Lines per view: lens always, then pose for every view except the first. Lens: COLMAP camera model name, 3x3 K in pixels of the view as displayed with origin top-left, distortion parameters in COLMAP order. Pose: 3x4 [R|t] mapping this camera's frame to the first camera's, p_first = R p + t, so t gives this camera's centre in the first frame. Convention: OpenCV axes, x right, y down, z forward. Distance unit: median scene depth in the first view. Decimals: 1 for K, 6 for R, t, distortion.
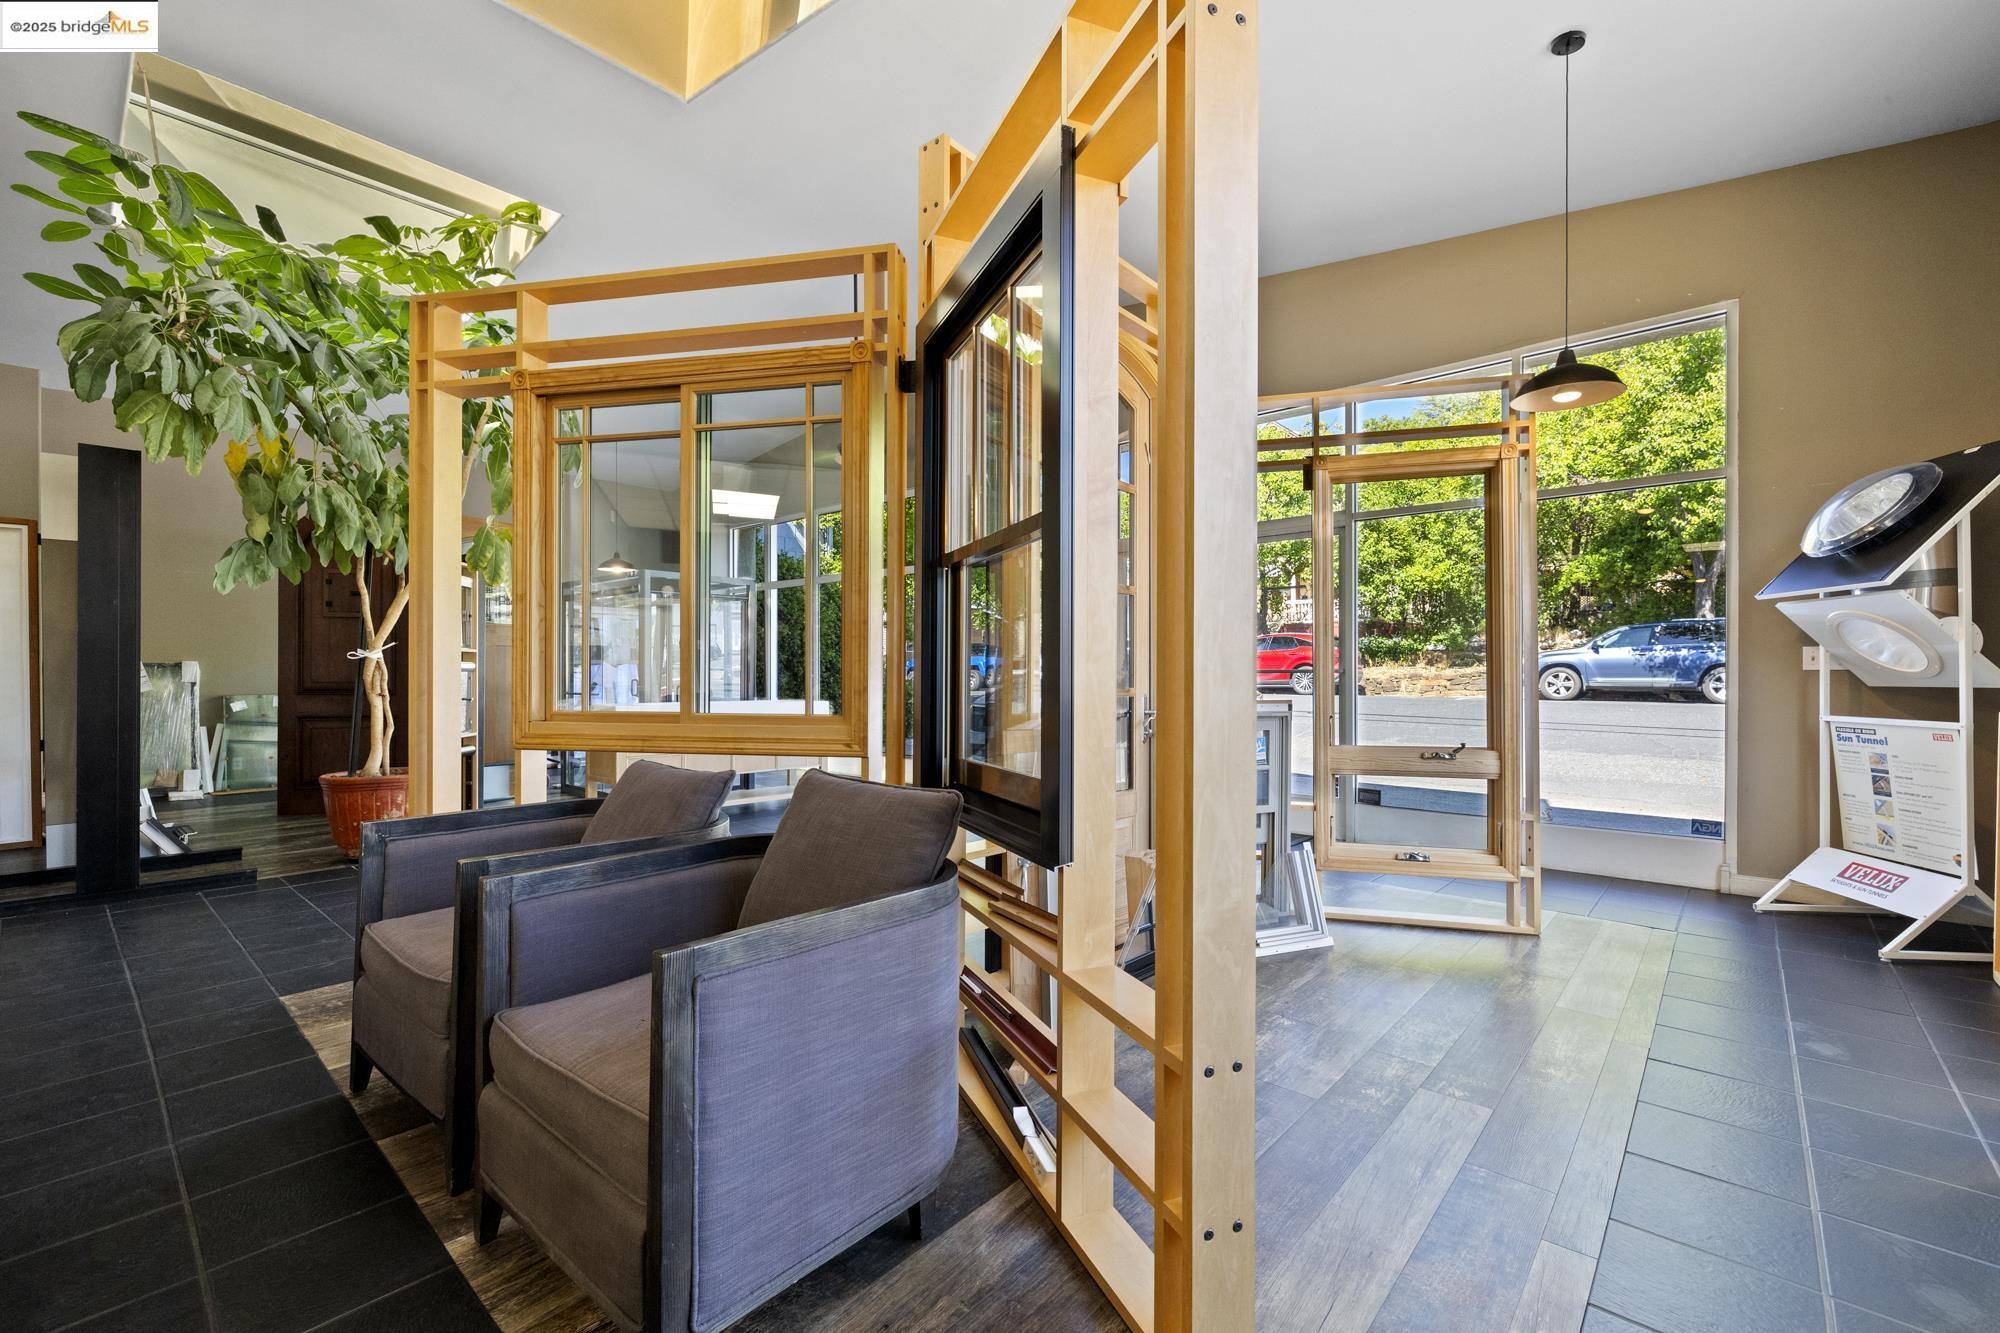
lens RADIAL K [[851.8, 0, 1002.9], [0, 851.8, 673.1], [0, 0, 1]] dist [-0.001716, 0.000200]
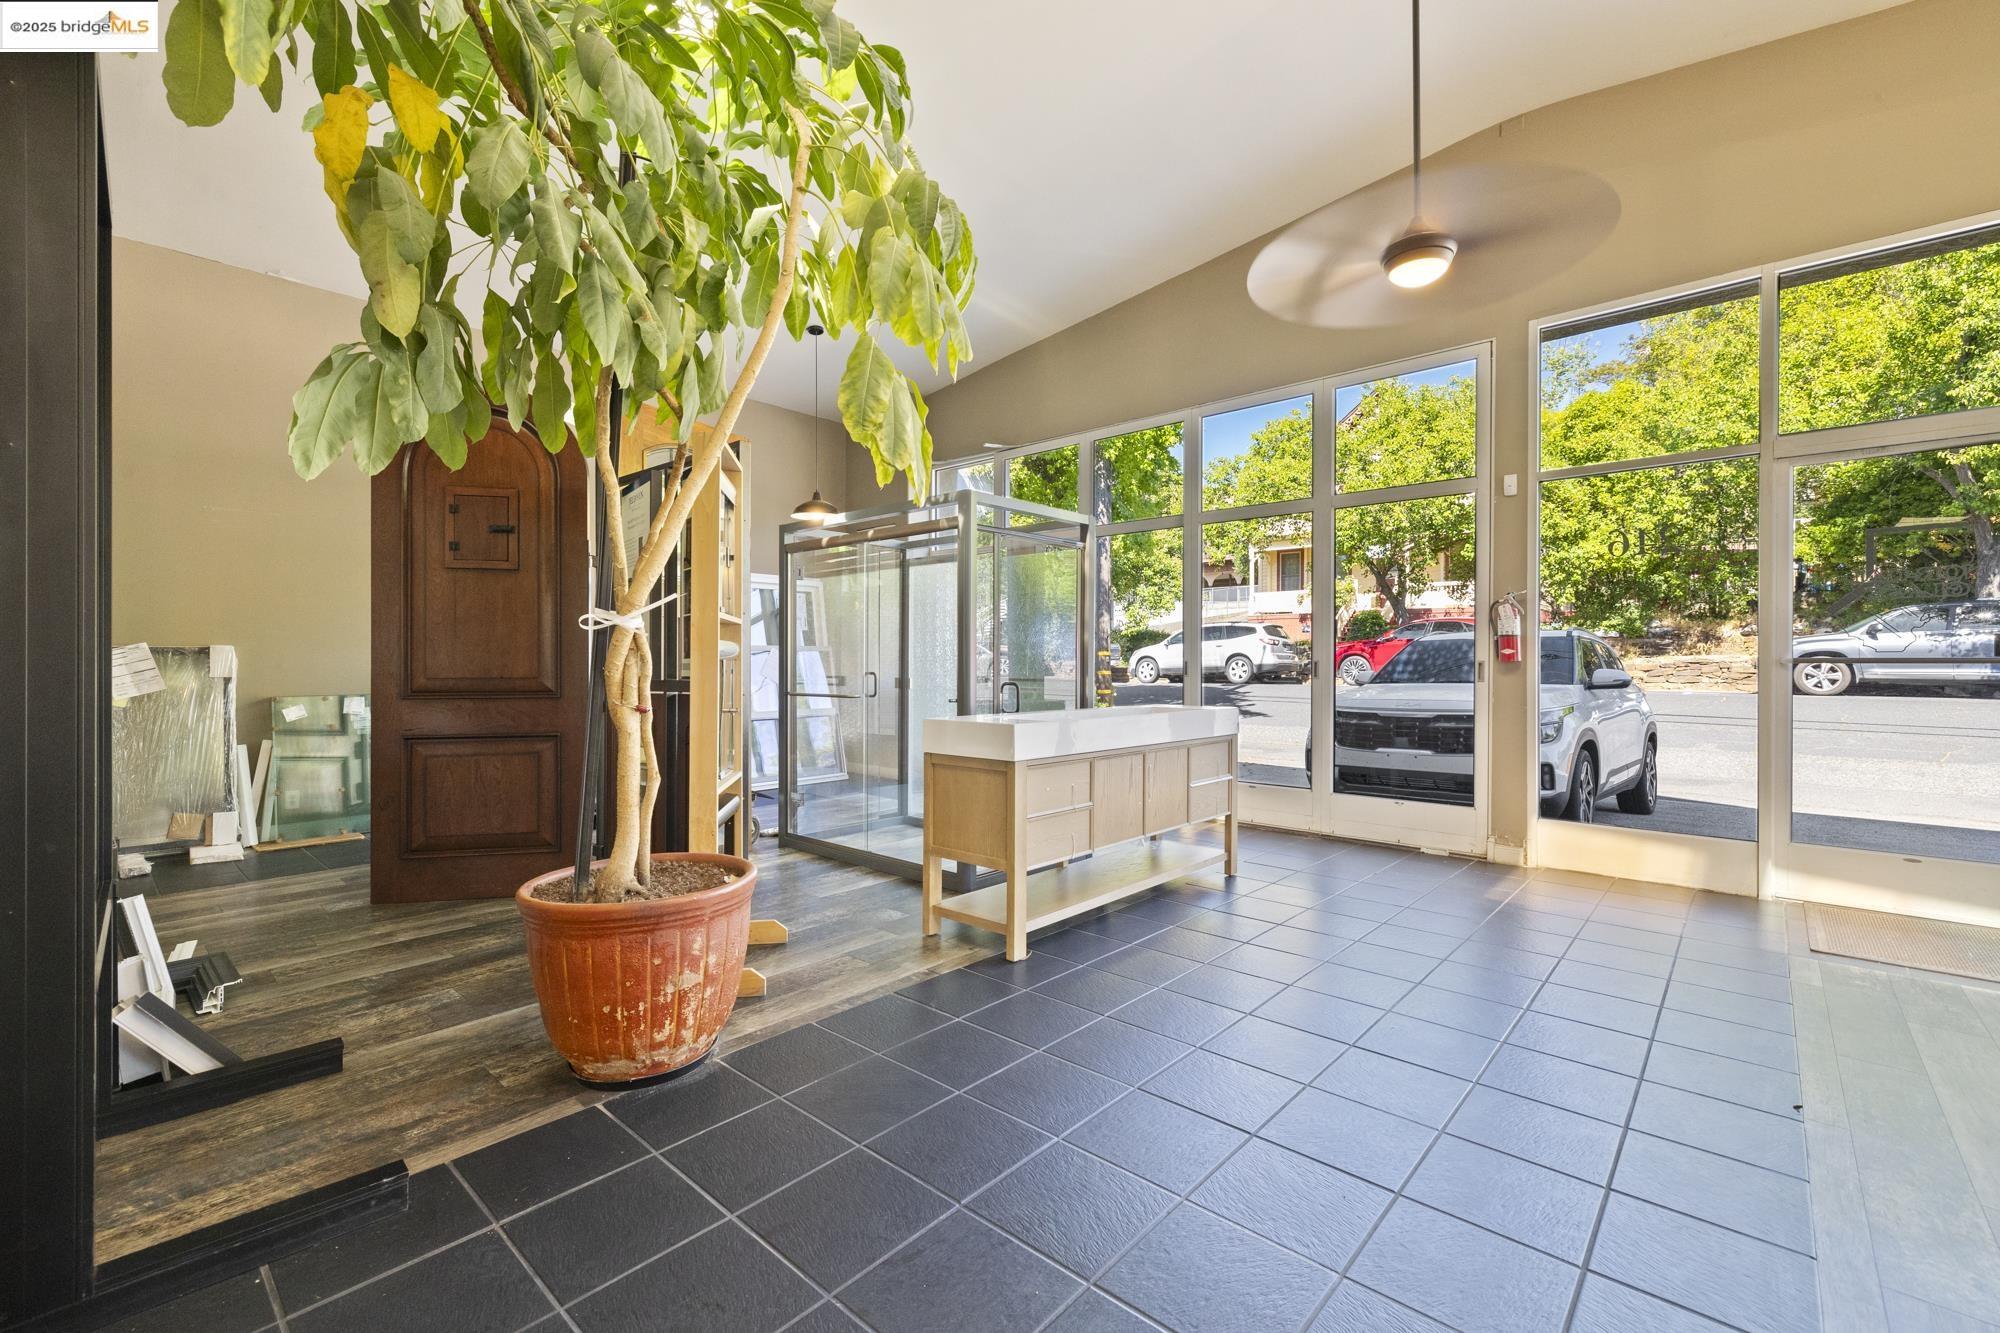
lens RADIAL K [[851.8, 0, 1002.7], [0, 851.8, 666.6], [0, 0, 1]] dist [-0.001716, 0.000200]
pose [[0.999869, -0.000330, -0.016207, -0.353240], [0.000391, 0.999993, 0.003742, 0.000506], [0.016205, -0.003748, 0.999862, 0.364459]]
